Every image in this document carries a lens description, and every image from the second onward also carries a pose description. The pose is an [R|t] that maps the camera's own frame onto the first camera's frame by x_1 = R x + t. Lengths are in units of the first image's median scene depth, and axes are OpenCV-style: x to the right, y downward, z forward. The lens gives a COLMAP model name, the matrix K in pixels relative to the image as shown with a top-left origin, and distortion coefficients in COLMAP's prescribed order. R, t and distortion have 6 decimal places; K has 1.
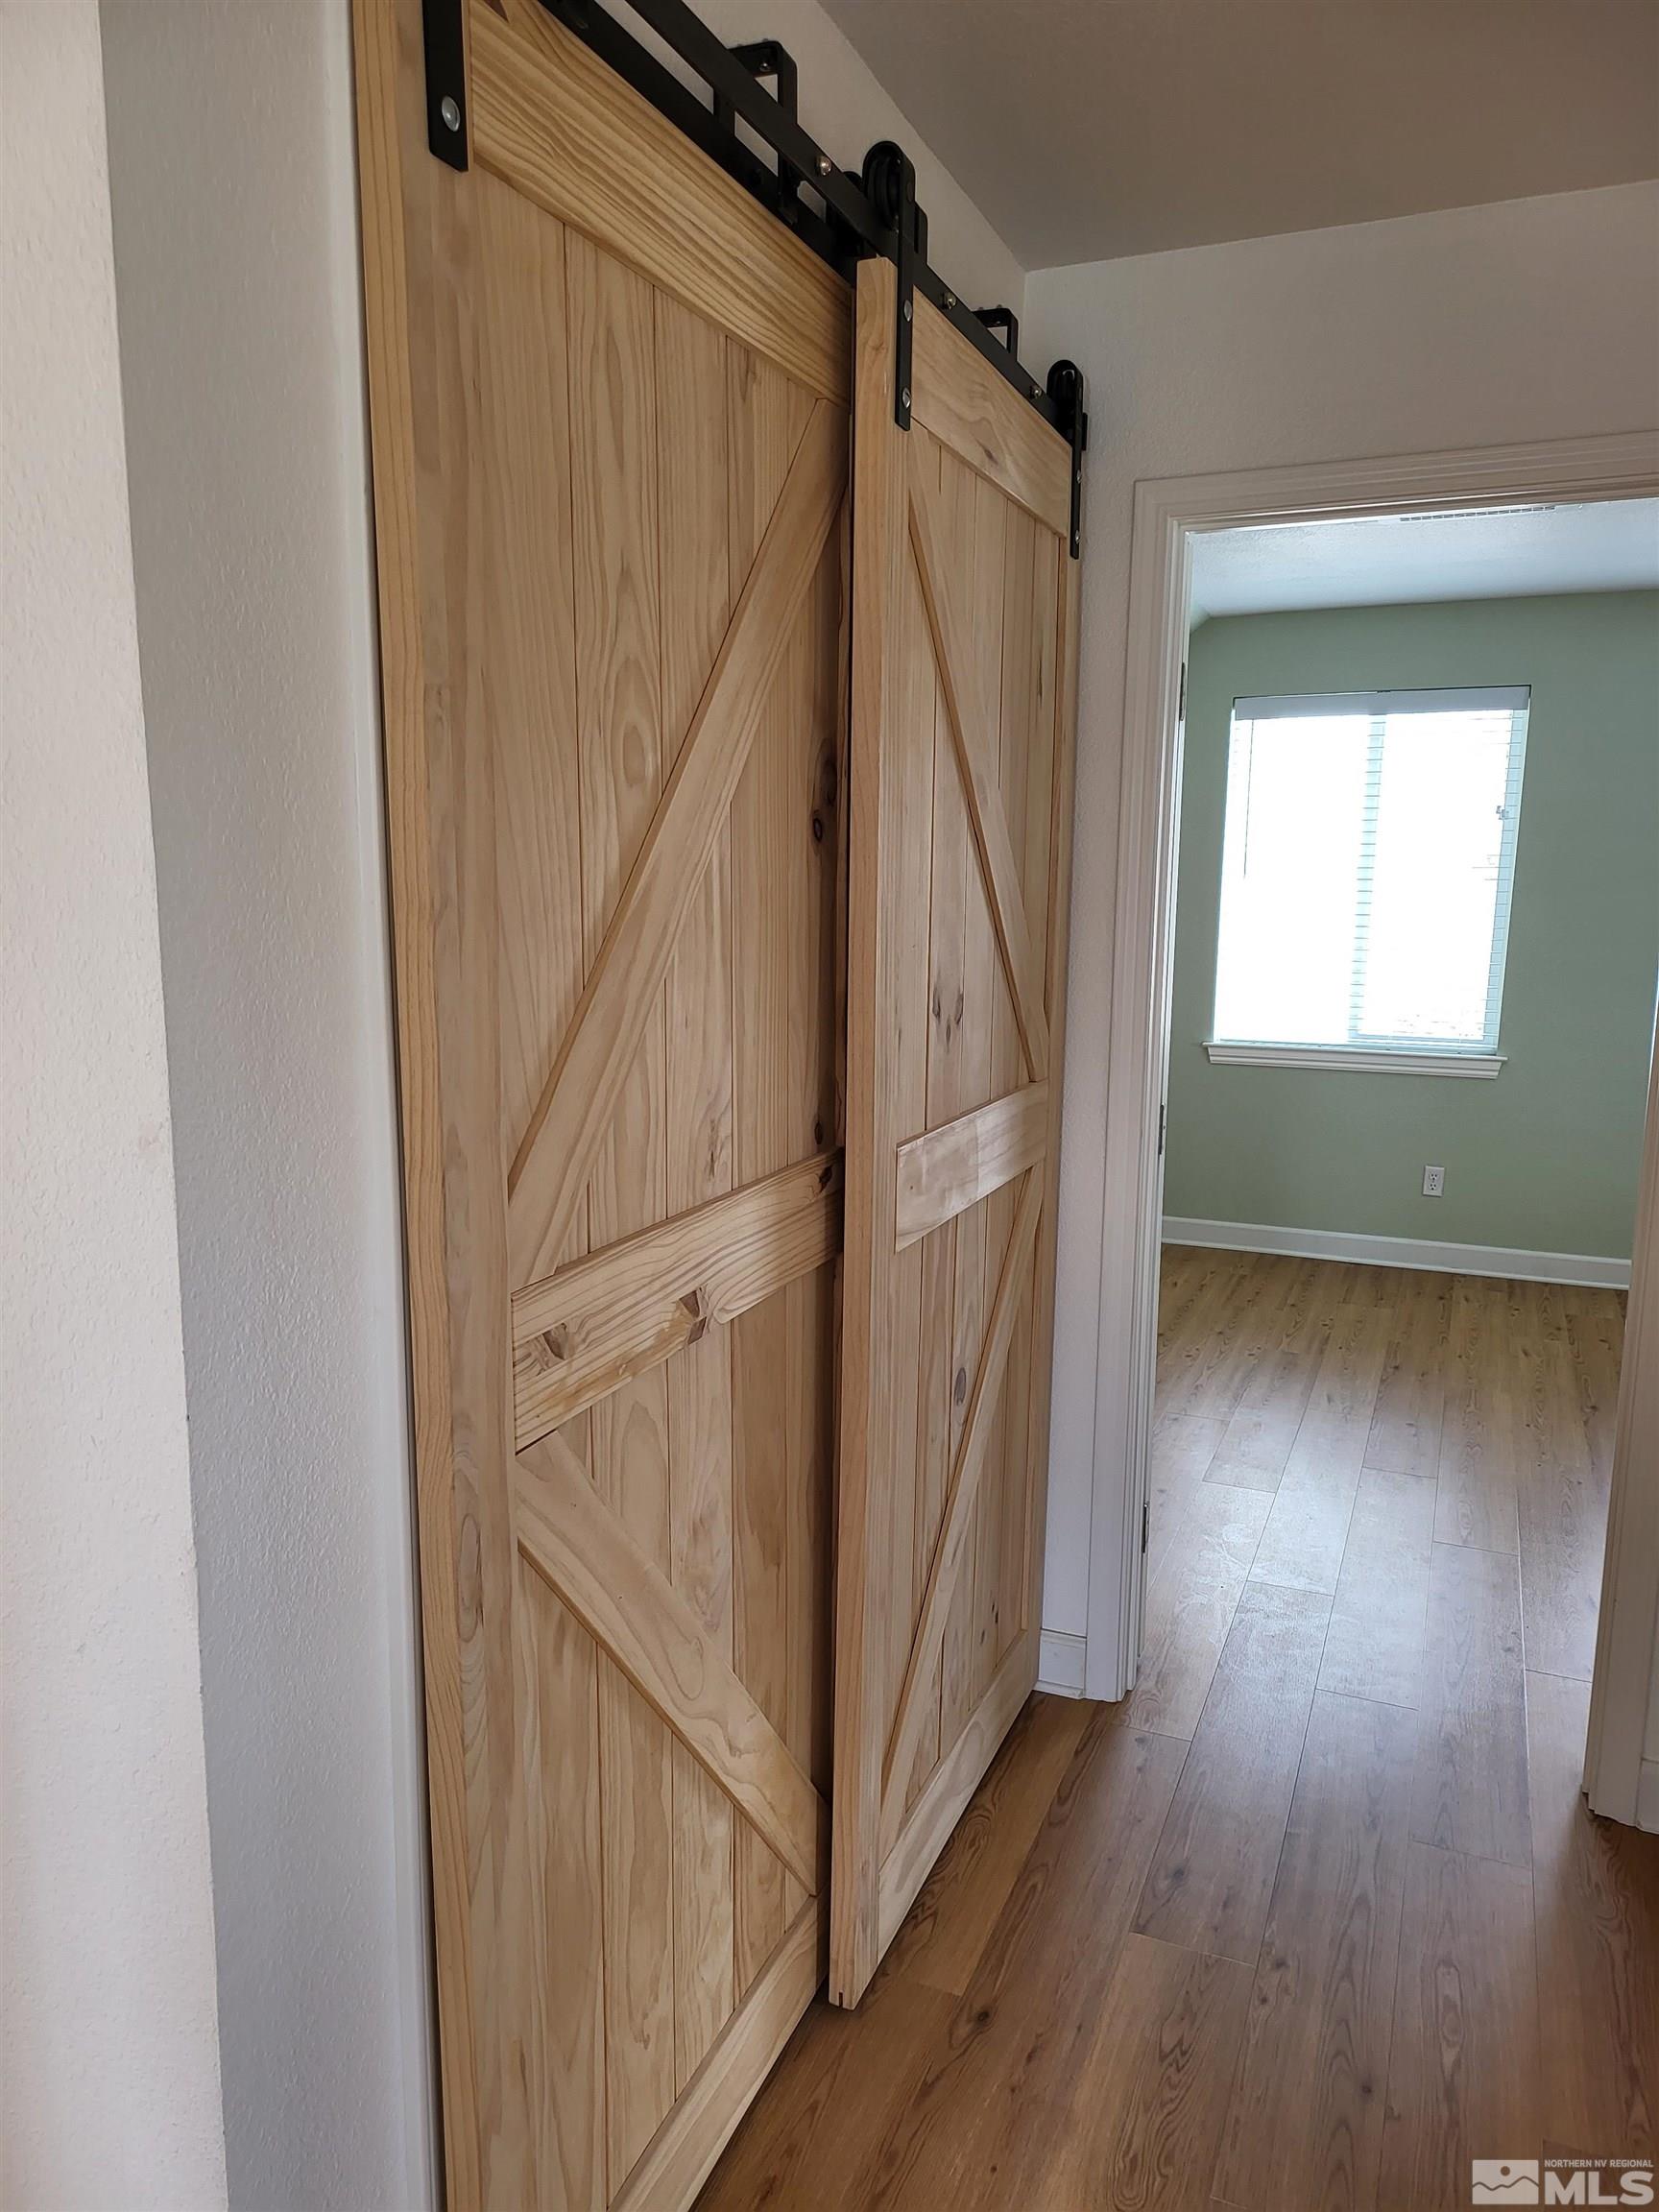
lens RADIAL K [[1537.3, 0, 829.5], [0, 1537.3, 1106.0], [0, 0, 1]] dist [0.058120, -0.057896]
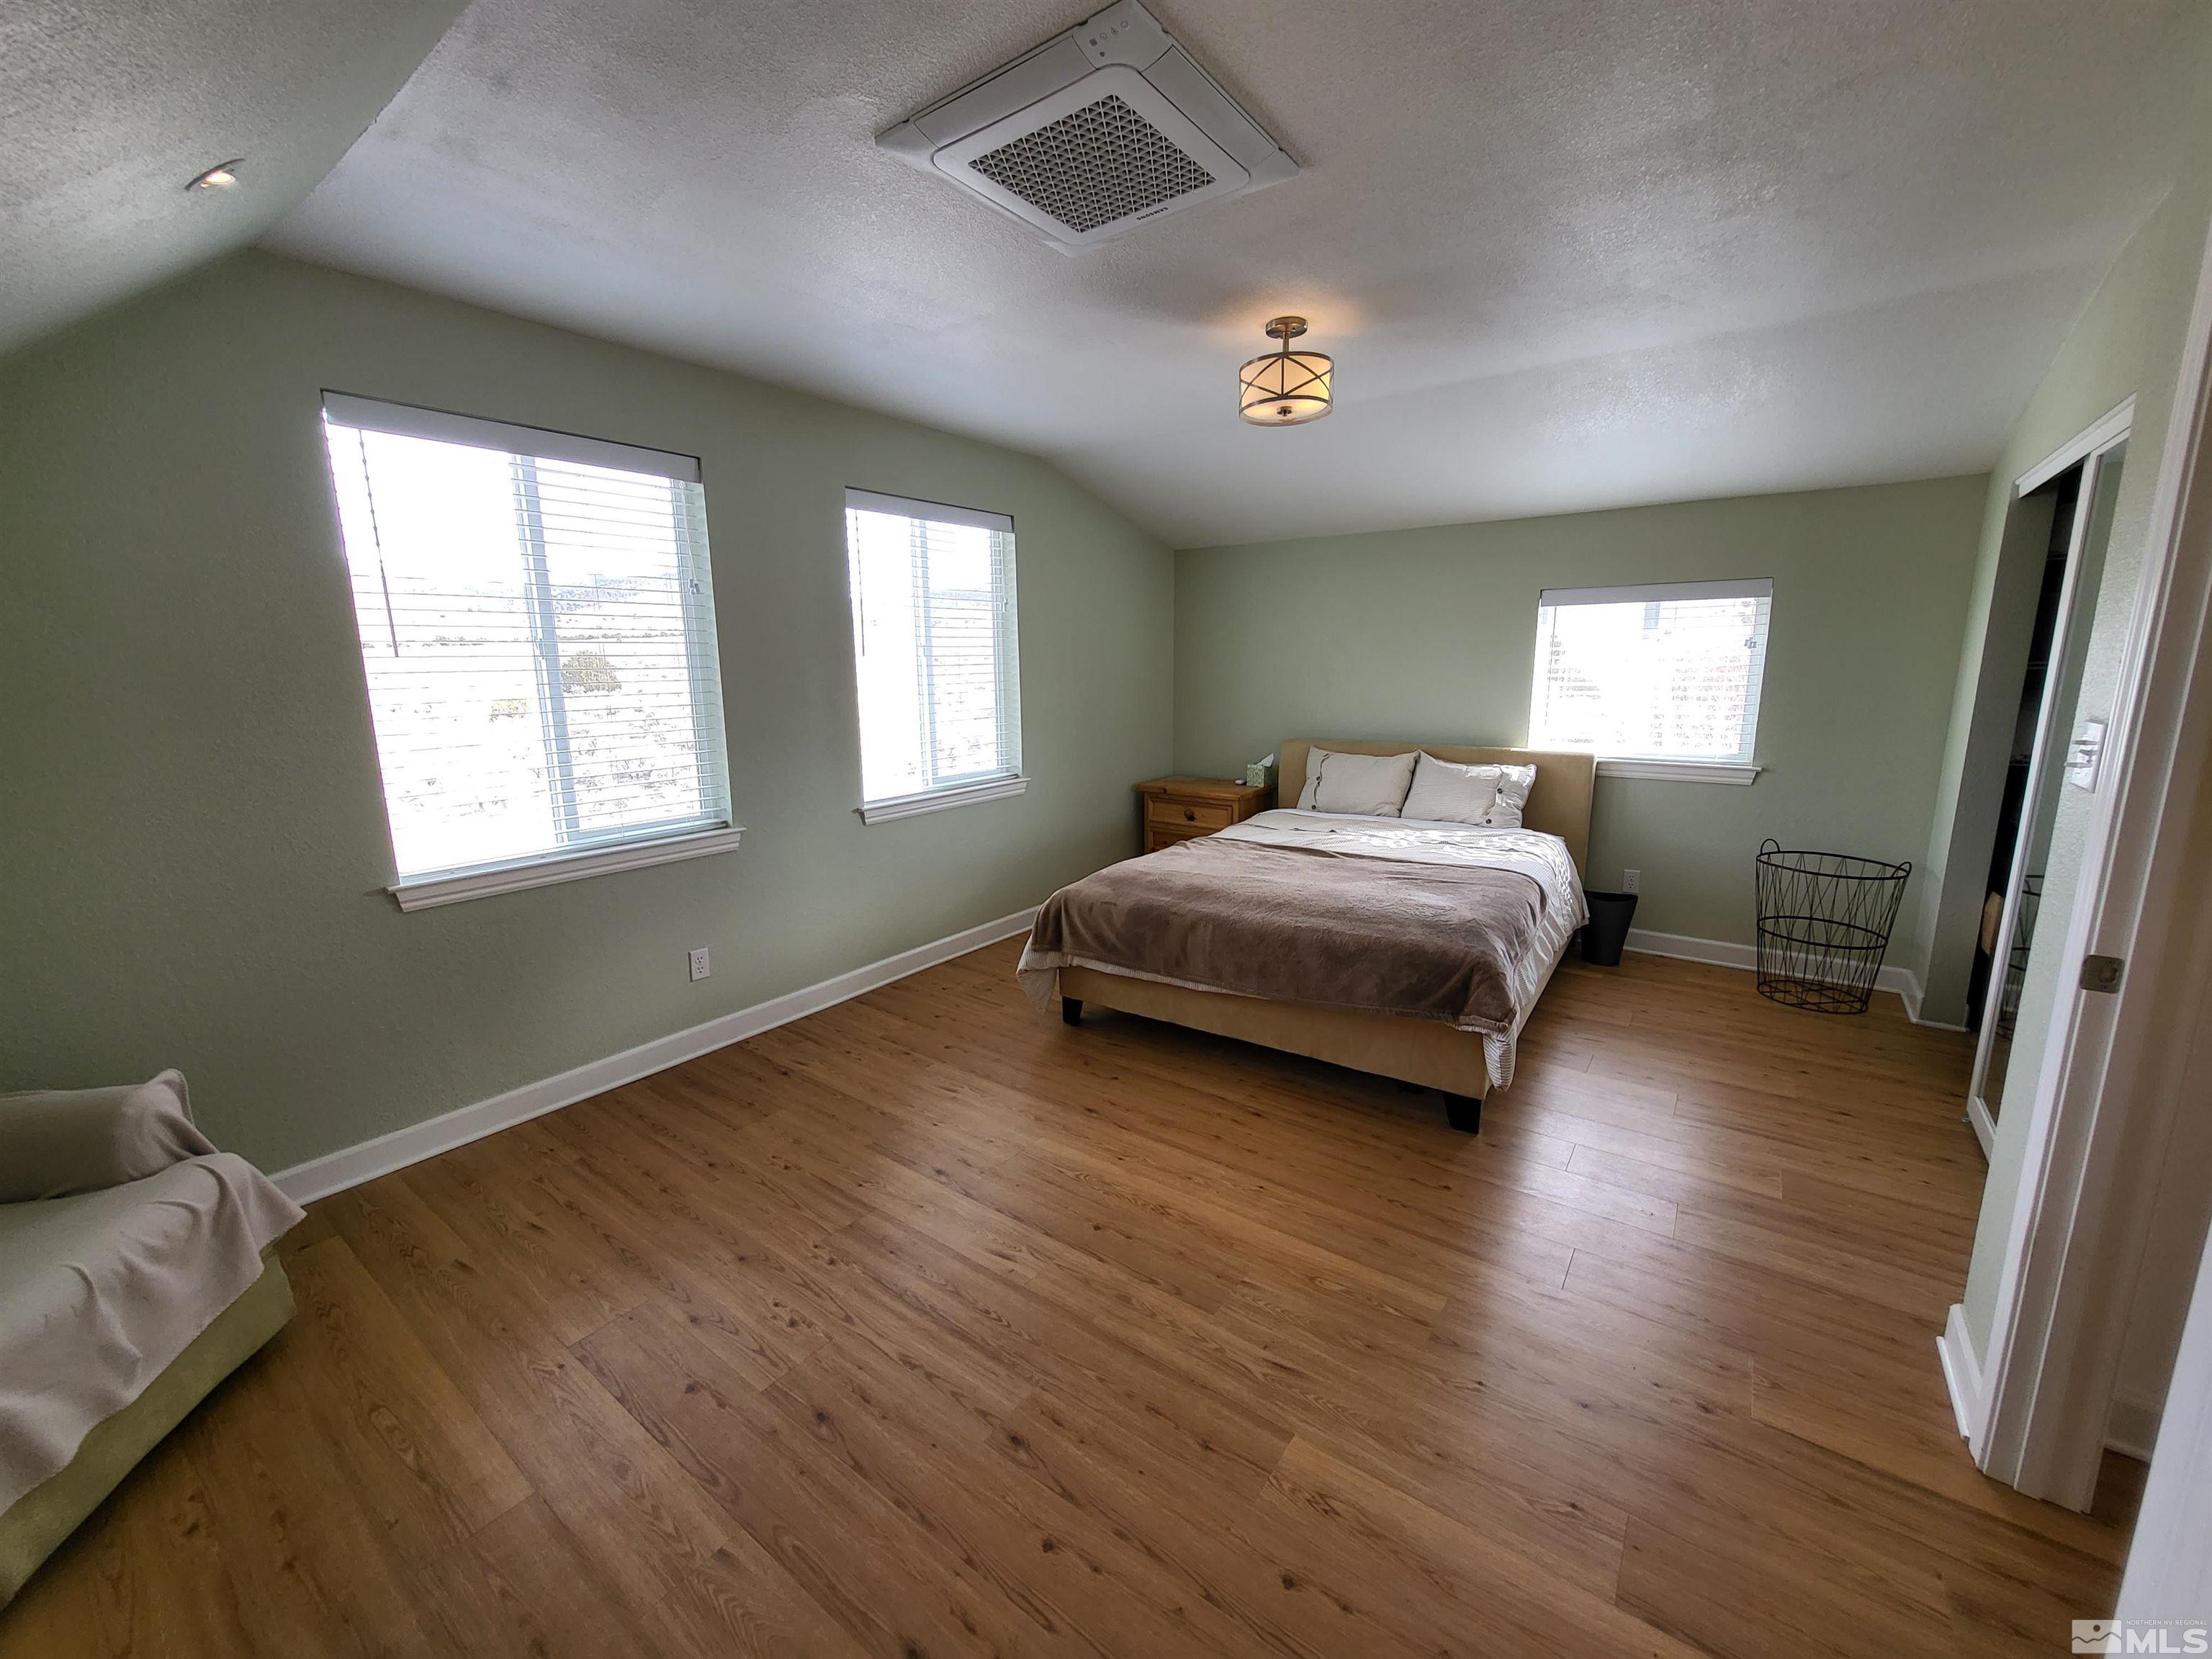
lens RADIAL K [[874.0, 0, 1100.5], [0, 874.0, 819.6], [0, 0, 1]] dist [-0.001948, -0.000320]
pose [[0.237436, -0.188090, 0.953020, -0.063059], [0.163878, 0.974769, 0.151554, -0.088584], [-0.957480, 0.120194, 0.262269, 0.647794]]
